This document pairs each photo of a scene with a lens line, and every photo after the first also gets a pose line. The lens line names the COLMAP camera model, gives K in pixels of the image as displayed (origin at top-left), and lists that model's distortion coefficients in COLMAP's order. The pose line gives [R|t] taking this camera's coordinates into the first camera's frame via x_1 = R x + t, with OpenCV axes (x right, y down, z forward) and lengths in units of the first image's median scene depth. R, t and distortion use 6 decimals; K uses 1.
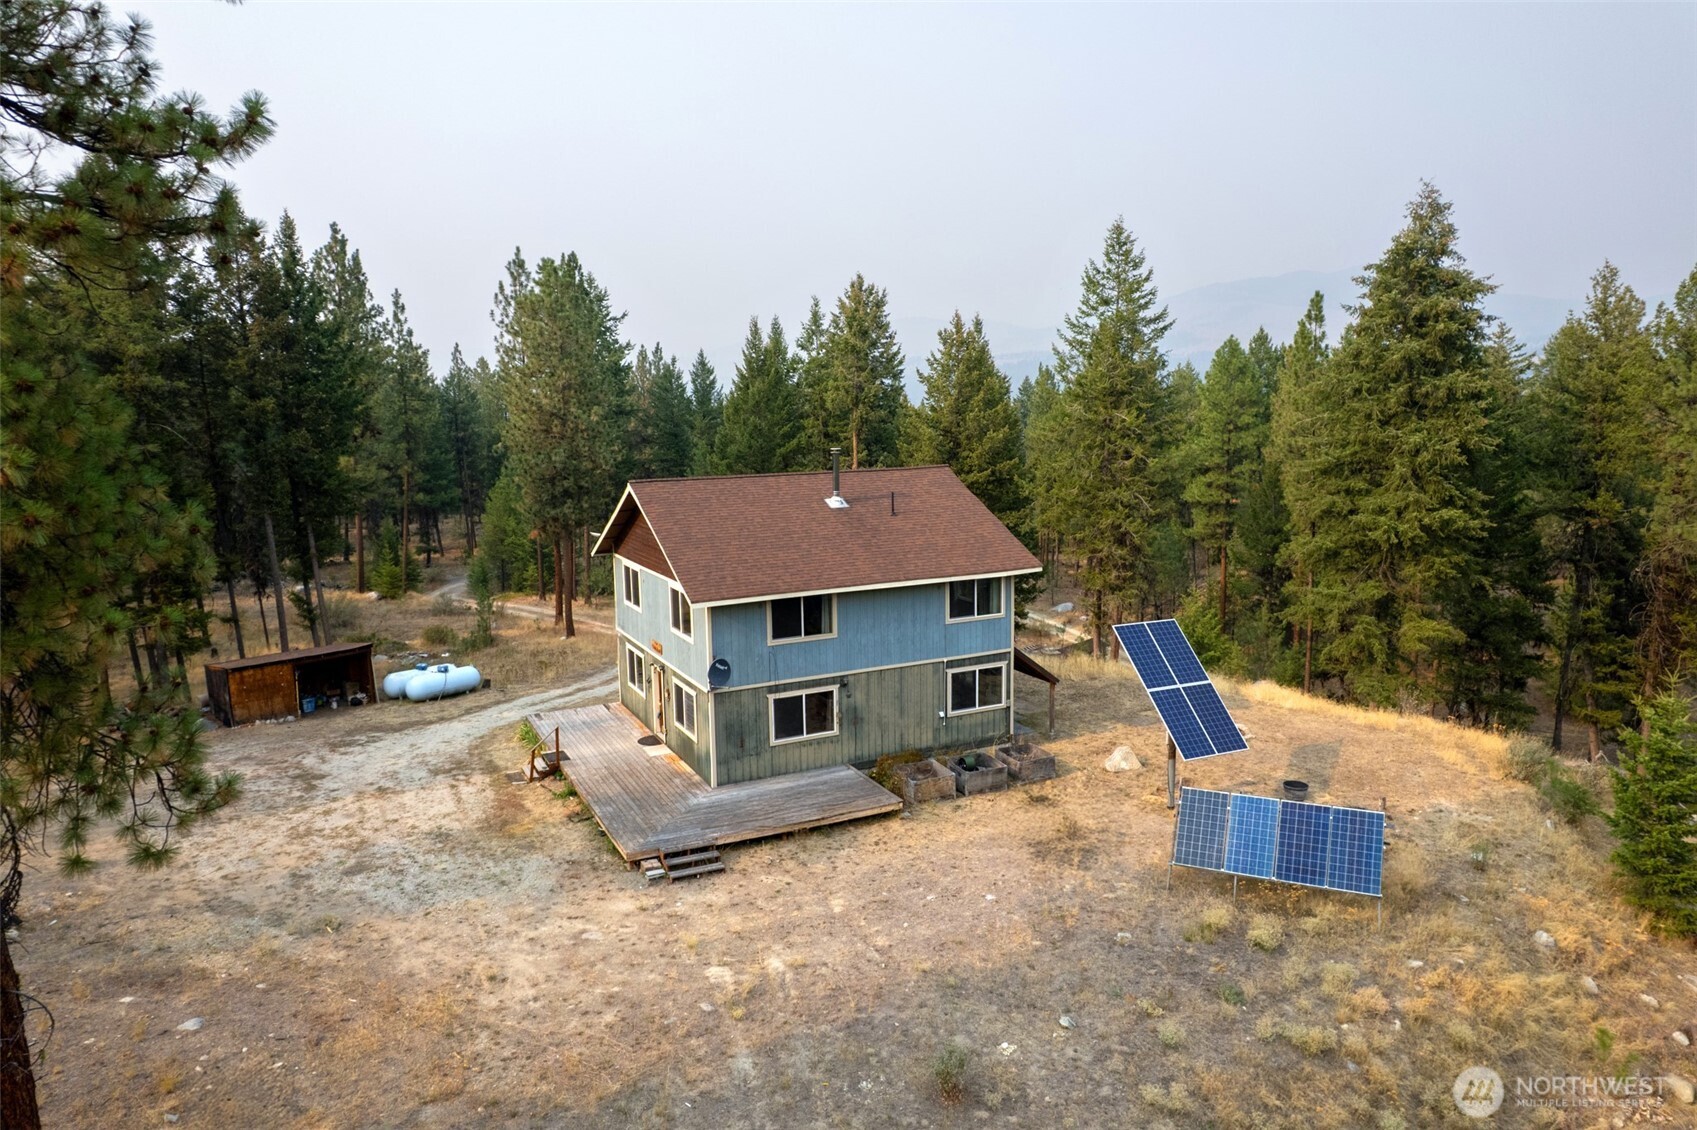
lens RADIAL K [[1086.2, 0, 838.1], [0, 1086.2, 576.6], [0, 0, 1]] dist [-0.050216, 0.016504]
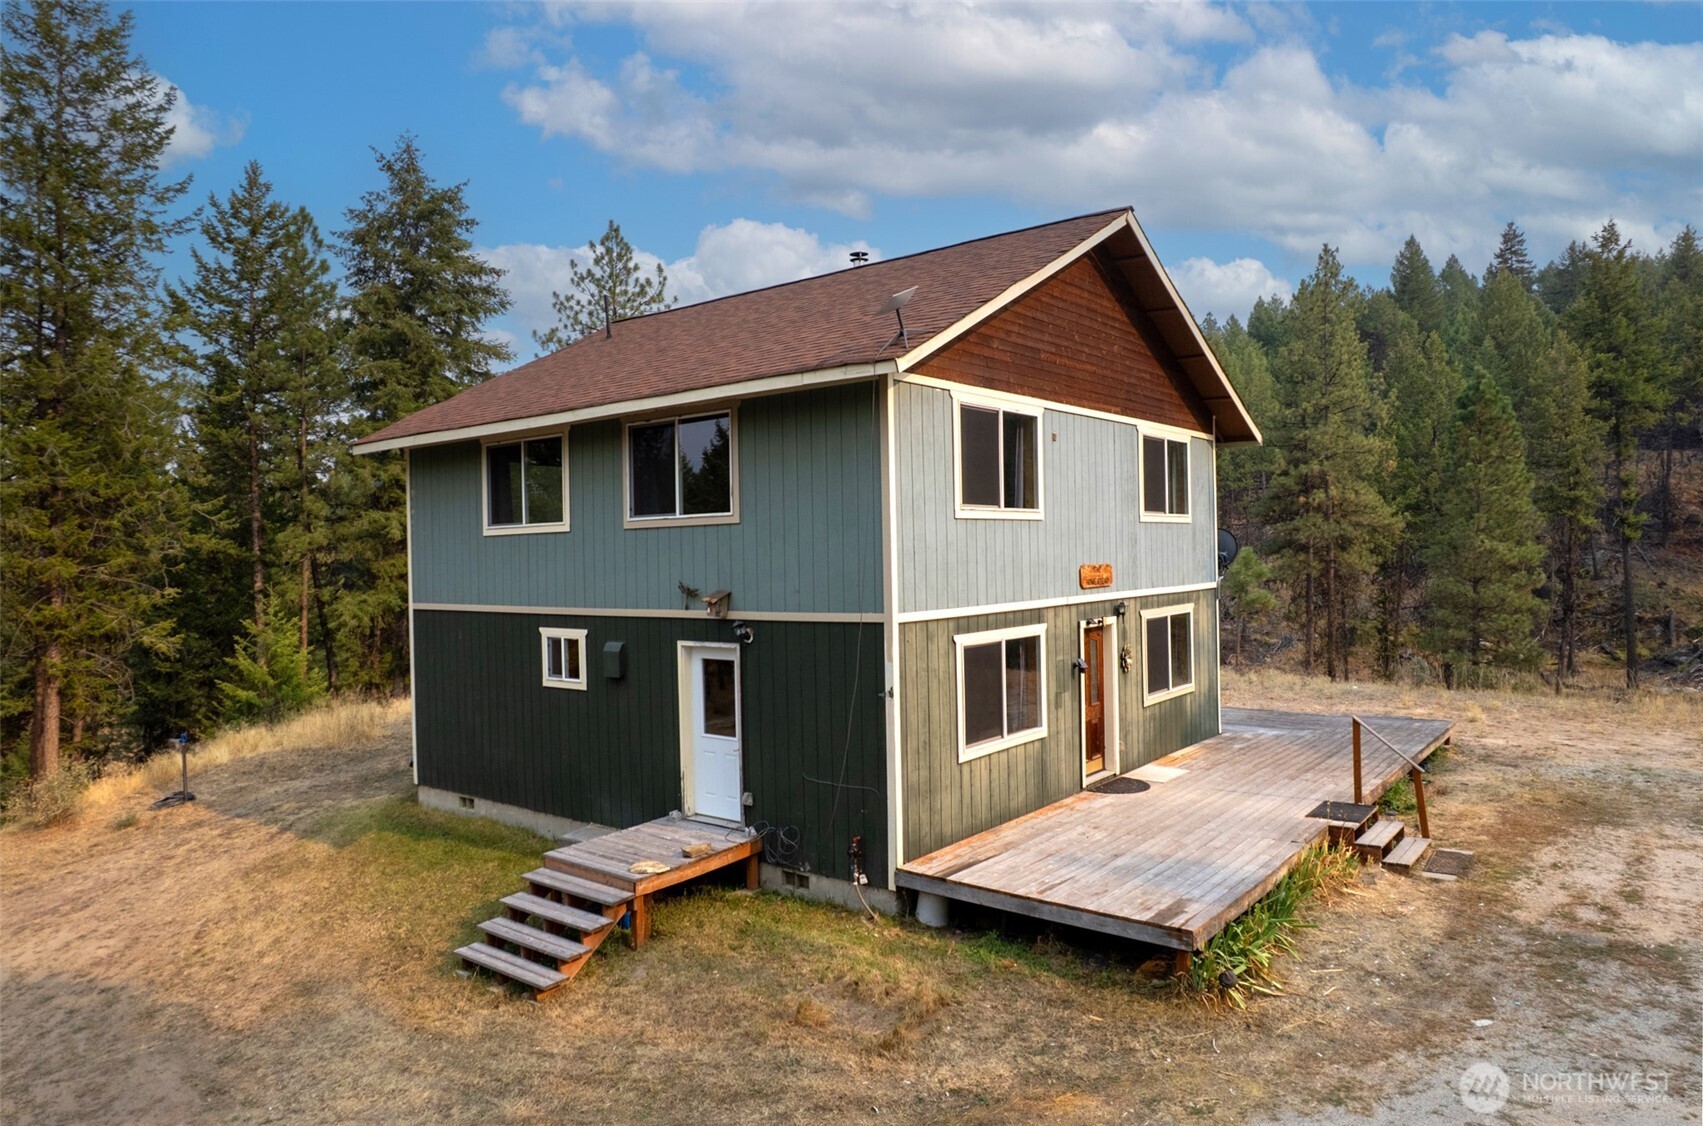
lens RADIAL K [[1088.4, 0, 854.3], [0, 1088.4, 574.5], [0, 0, 1]] dist [0.001778, 0.002071]
pose [[-0.437874, 0.019927, 0.898815, -0.588545], [0.182334, 0.980946, 0.067079, 0.015768], [-0.880352, 0.193257, -0.433164, 1.410242]]
